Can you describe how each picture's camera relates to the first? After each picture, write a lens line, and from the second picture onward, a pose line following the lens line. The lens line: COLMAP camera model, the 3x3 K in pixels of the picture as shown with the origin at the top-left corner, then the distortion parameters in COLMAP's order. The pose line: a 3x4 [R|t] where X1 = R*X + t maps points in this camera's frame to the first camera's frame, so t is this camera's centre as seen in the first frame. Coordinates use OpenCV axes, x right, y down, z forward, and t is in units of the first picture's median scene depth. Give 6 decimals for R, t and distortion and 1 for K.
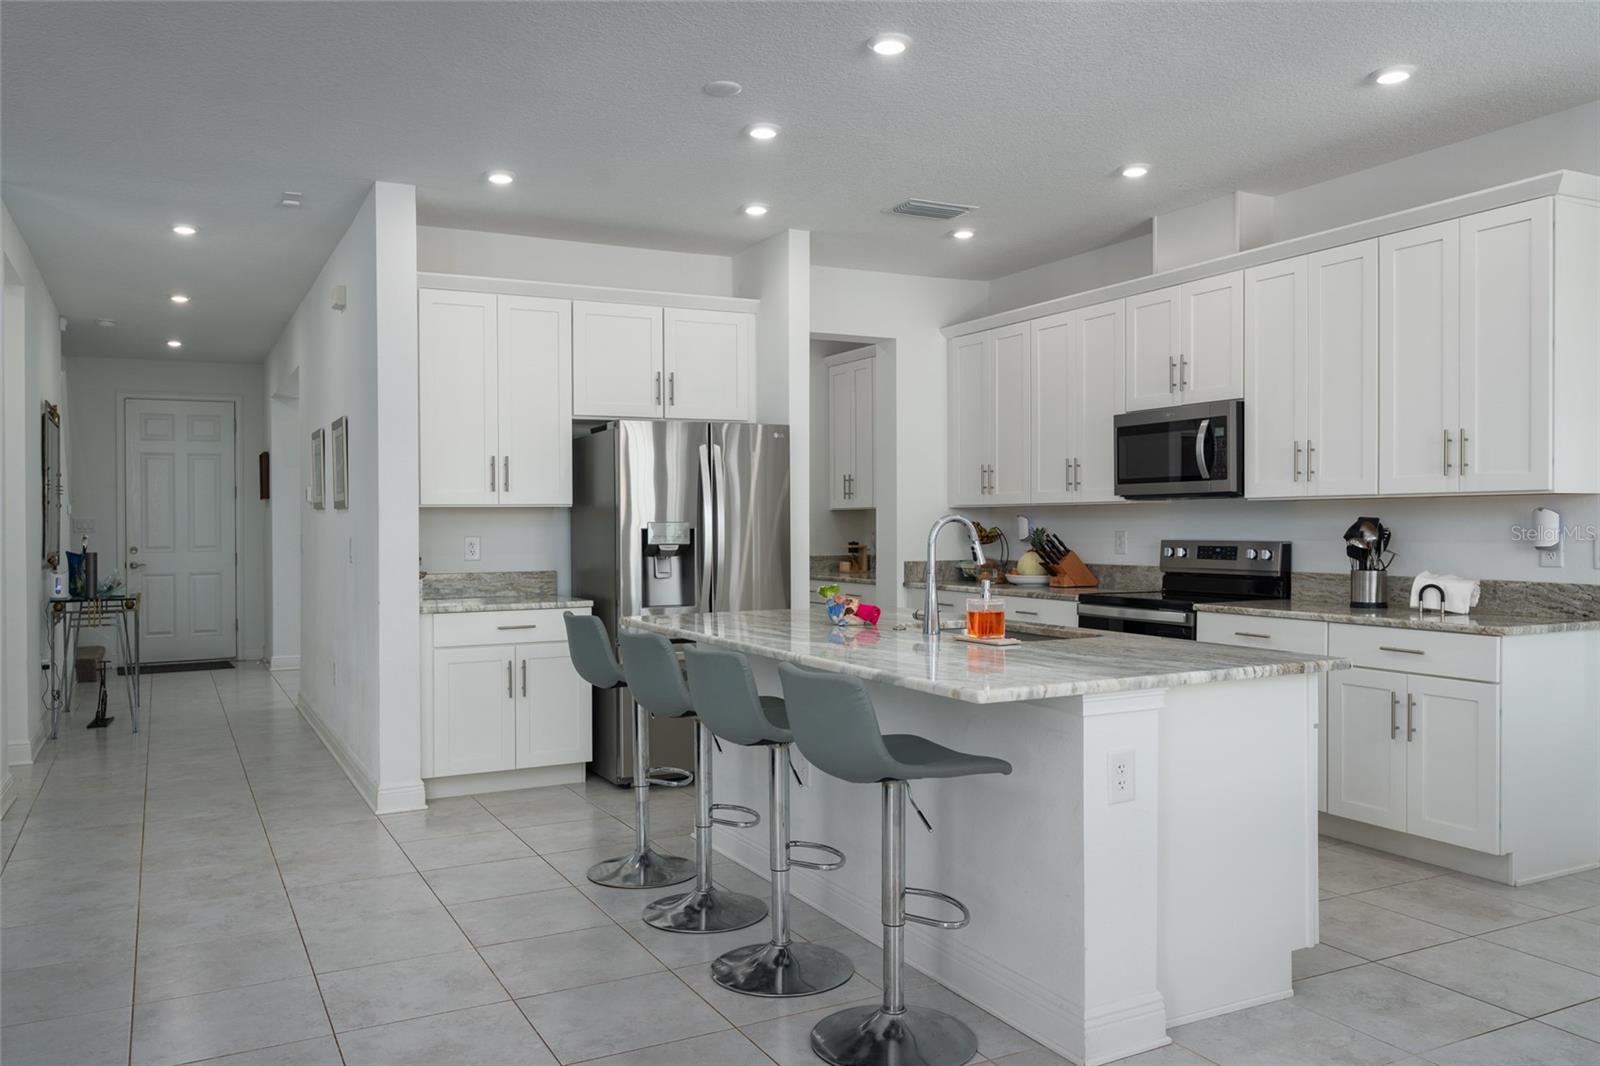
lens RADIAL K [[1236.8, 0, 784.6], [0, 1236.8, 544.2], [0, 0, 1]] dist [-0.012724, 0.012278]
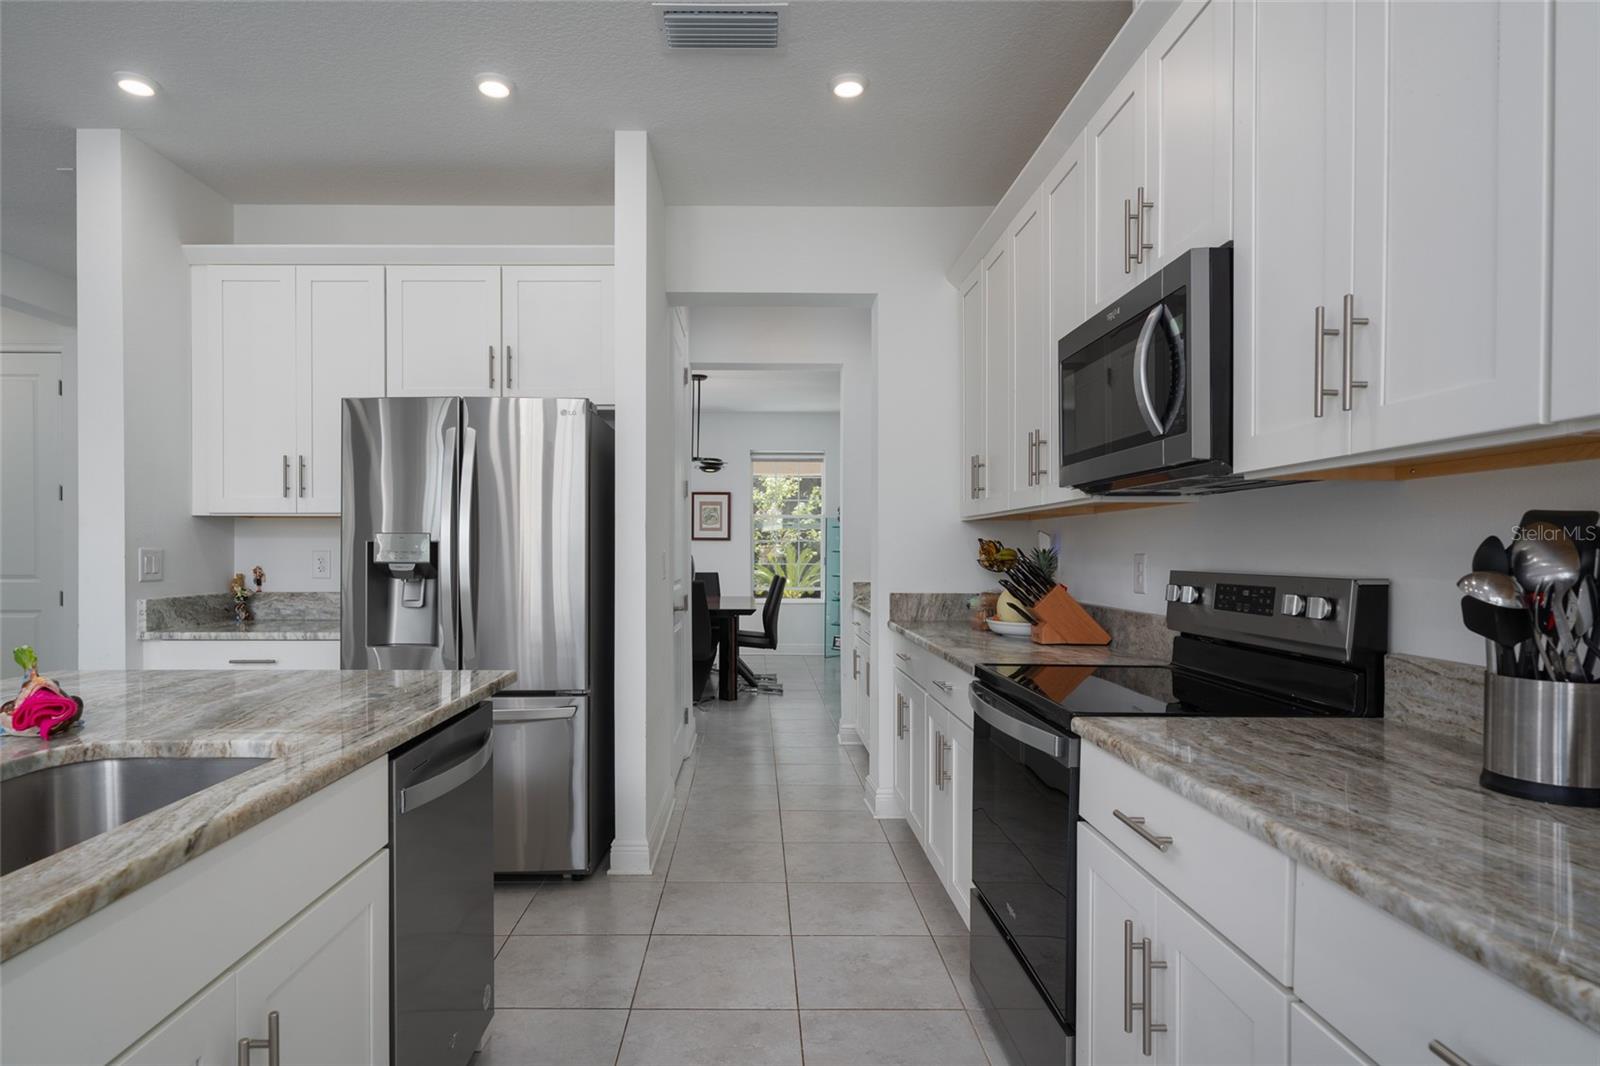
lens RADIAL K [[889.8, 0, 779.4], [0, 889.8, 554.1], [0, 0, 1]] dist [-0.011156, 0.000681]
pose [[0.899402, 0.011623, -0.436967, 0.359089], [-0.017323, 0.999809, -0.009060, -0.004418], [0.436778, 0.015718, 0.899432, 0.647286]]
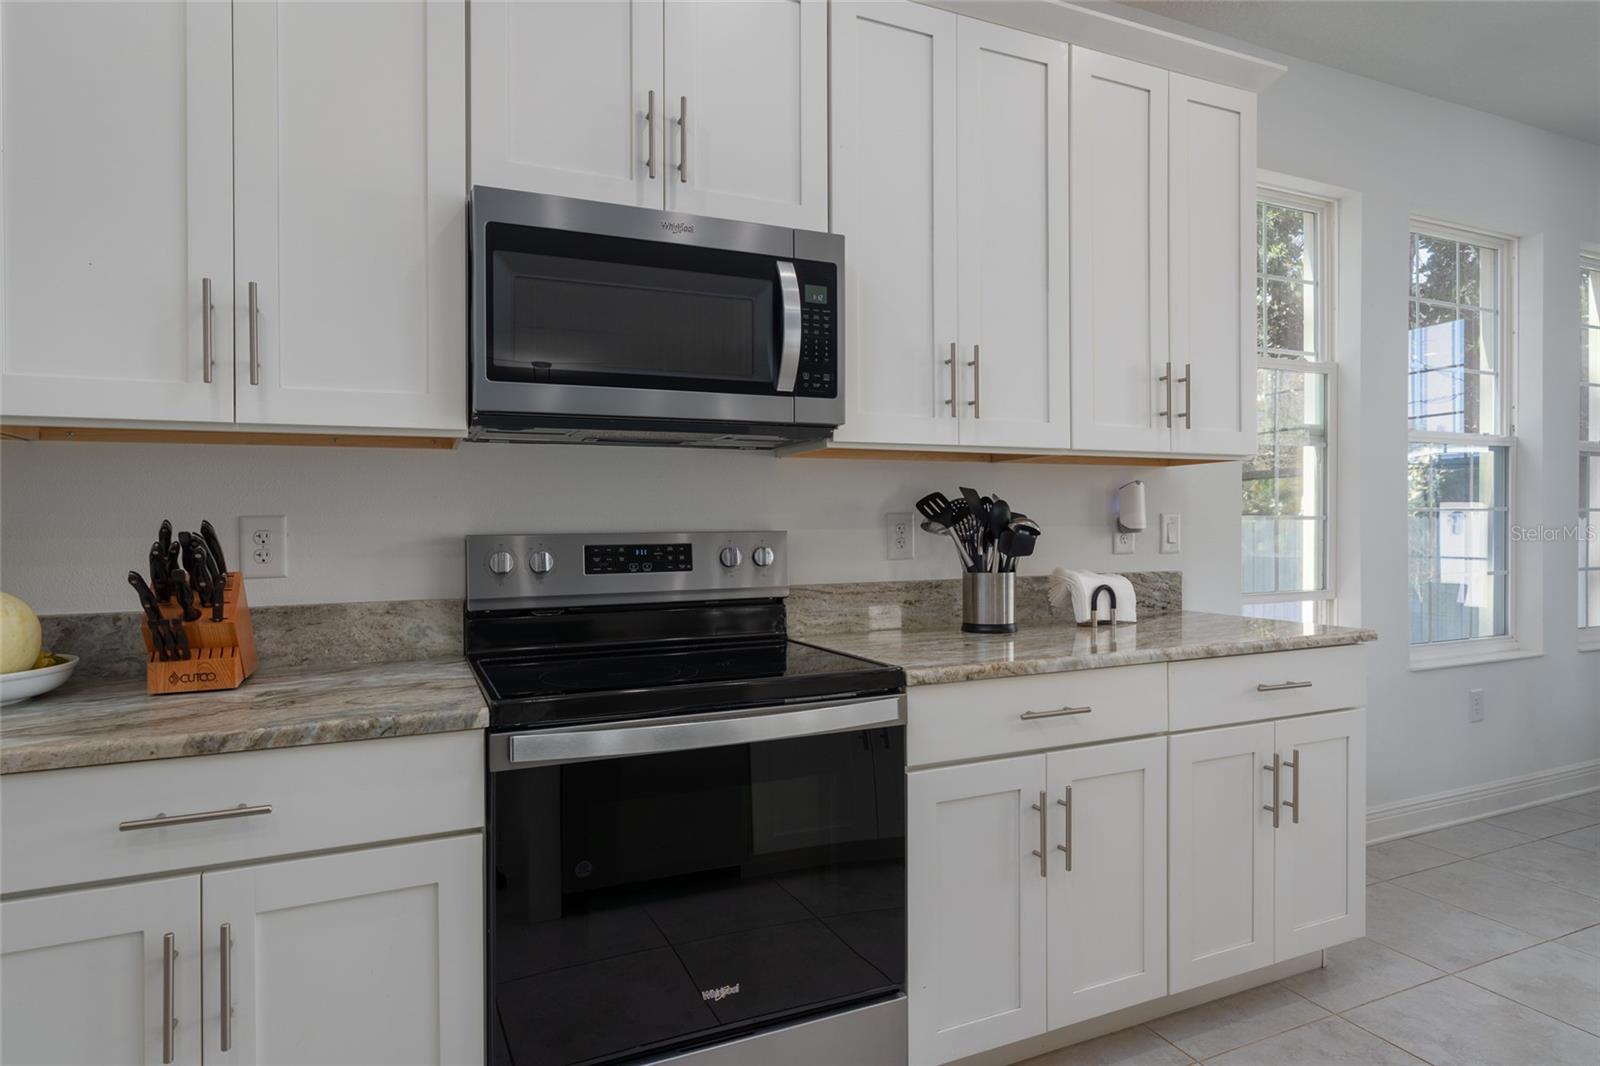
lens RADIAL K [[889.8, 0, 788.3], [0, 889.8, 521.8], [0, 0, 1]] dist [-0.011156, 0.000681]
pose [[0.050198, 0.007422, 0.998712, 0.015294], [0.025597, 0.999634, -0.008715, -0.002716], [-0.998411, 0.026002, 0.049989, 0.983474]]
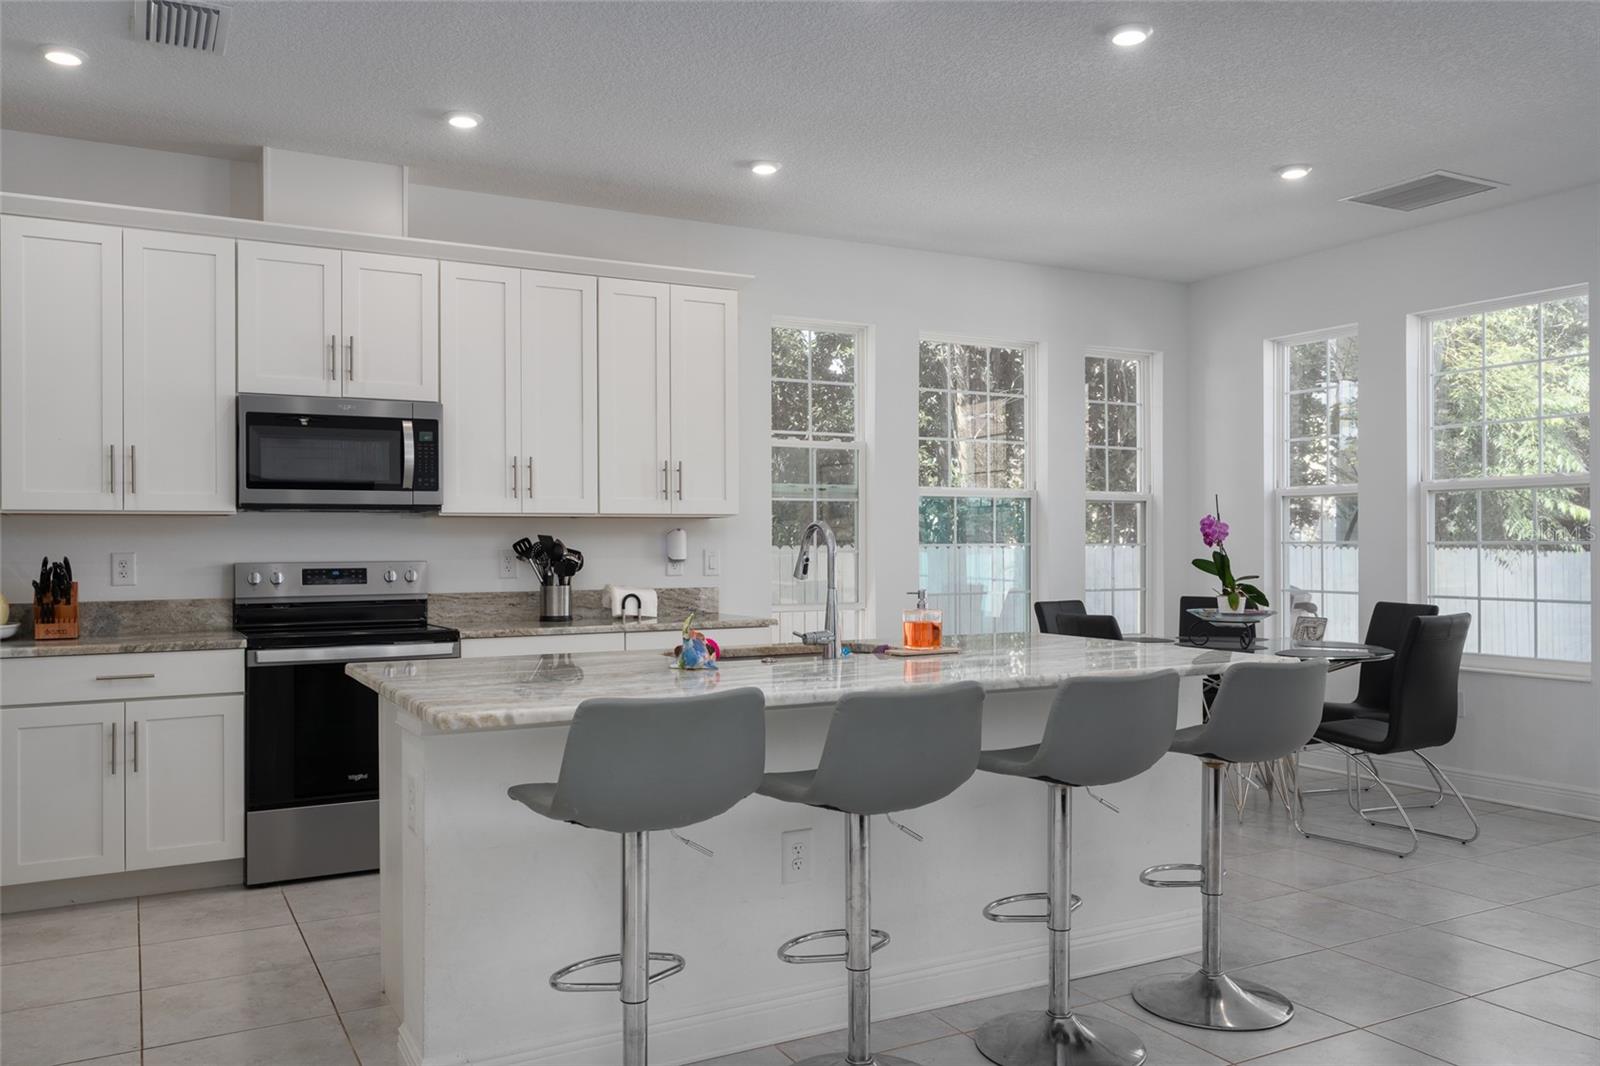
lens RADIAL K [[1236.8, 0, 793.3], [0, 1236.8, 543.9], [0, 0, 1]] dist [-0.012724, 0.012278]
pose [[-0.040595, 0.008889, 0.999136, -0.536036], [0.024902, 0.999659, -0.007882, -0.000948], [-0.998865, 0.024560, -0.040803, 0.765568]]
